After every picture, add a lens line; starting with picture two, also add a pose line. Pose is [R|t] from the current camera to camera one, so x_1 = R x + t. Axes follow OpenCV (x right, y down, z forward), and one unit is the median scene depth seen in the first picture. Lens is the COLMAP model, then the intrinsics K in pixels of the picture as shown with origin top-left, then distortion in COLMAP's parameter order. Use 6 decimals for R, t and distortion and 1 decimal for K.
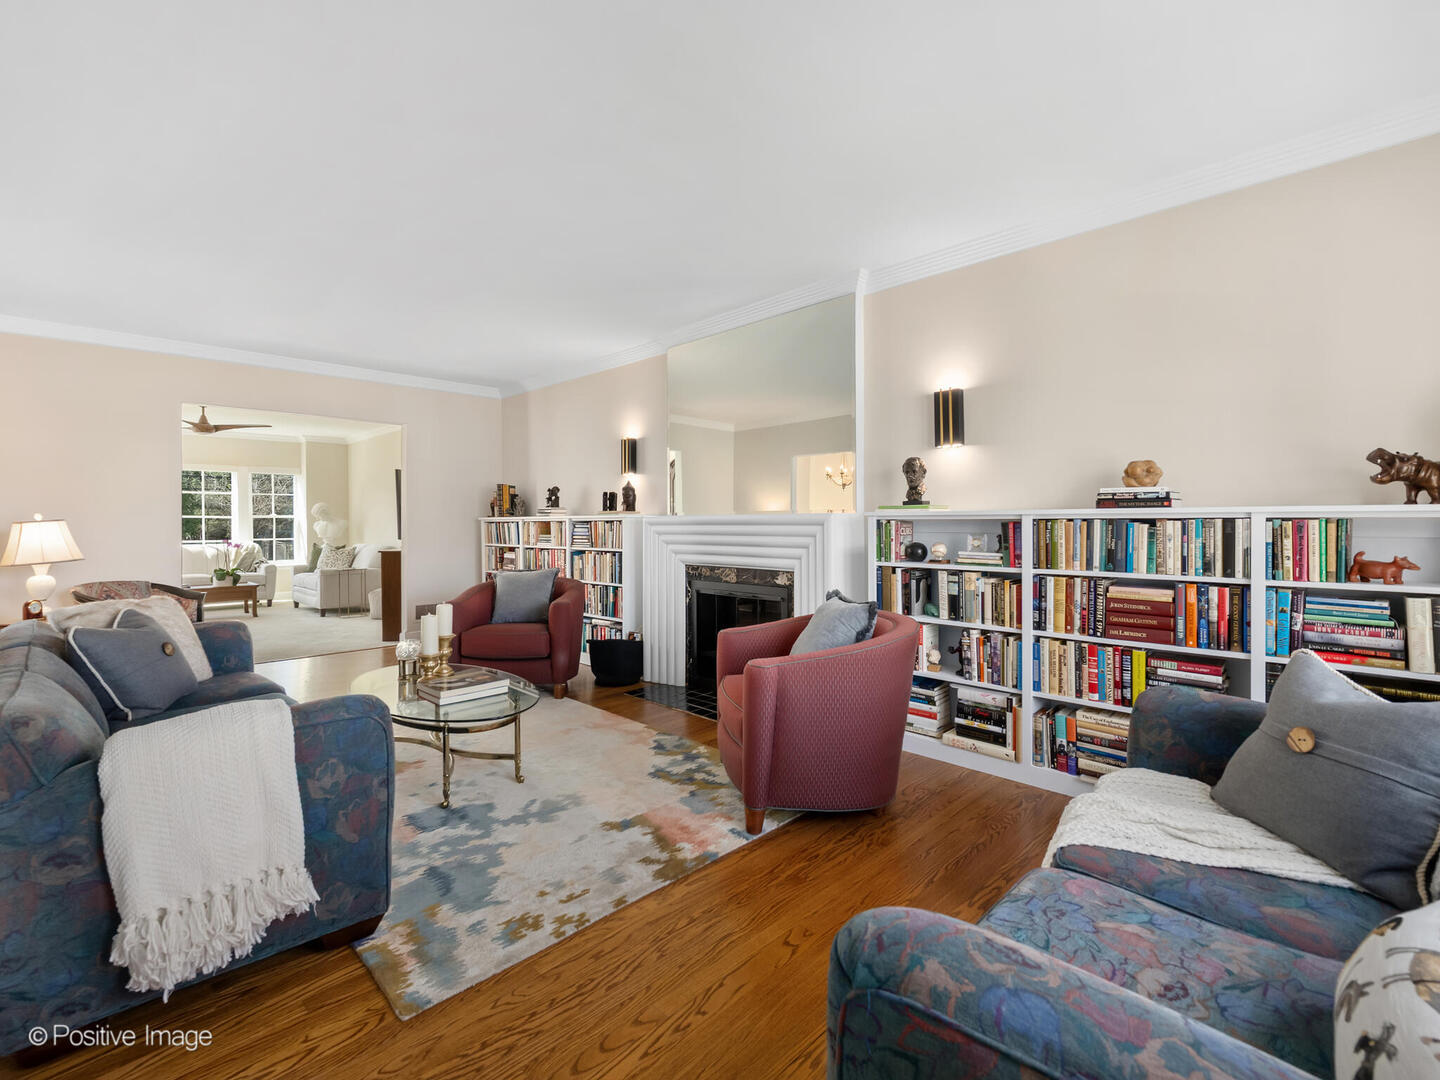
lens RADIAL K [[656.4, 0, 713.6], [0, 656.4, 530.7], [0, 0, 1]] dist [-0.000090, -0.000035]
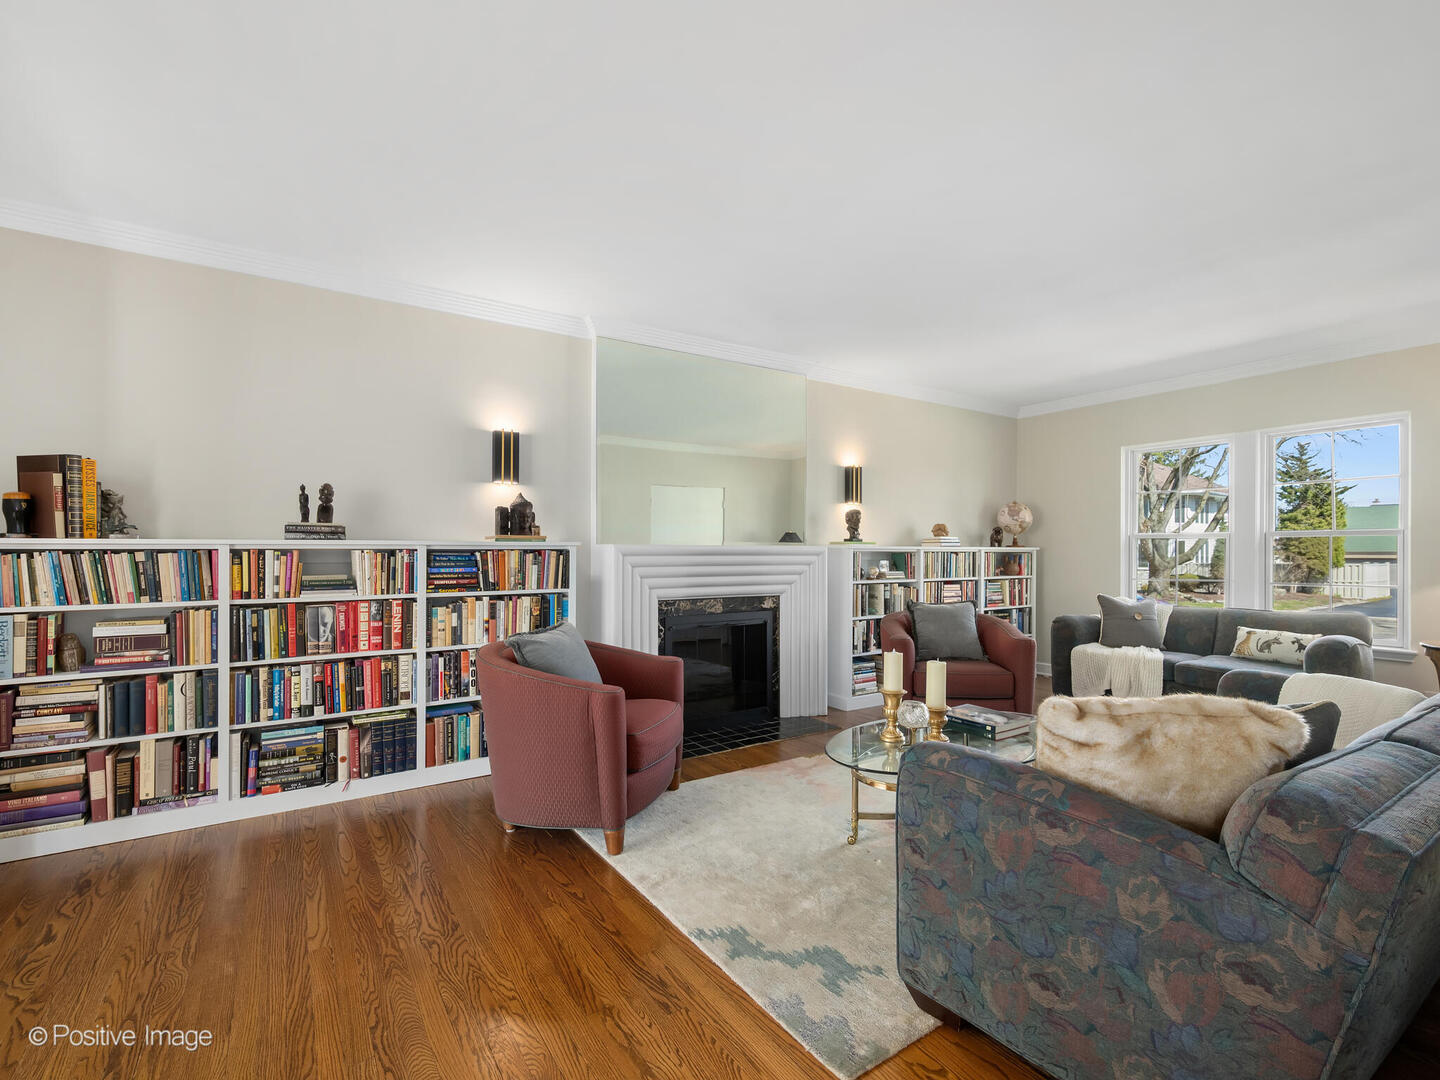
lens RADIAL K [[663.6, 0, 700.4], [0, 663.6, 550.4], [0, 0, 1]] dist [0.001371, 0.000035]
pose [[0.192830, 0.007865, 0.981201, -1.368338], [0.009968, 0.999901, -0.009974, -0.008537], [-0.981181, 0.011704, 0.192733, 1.174951]]
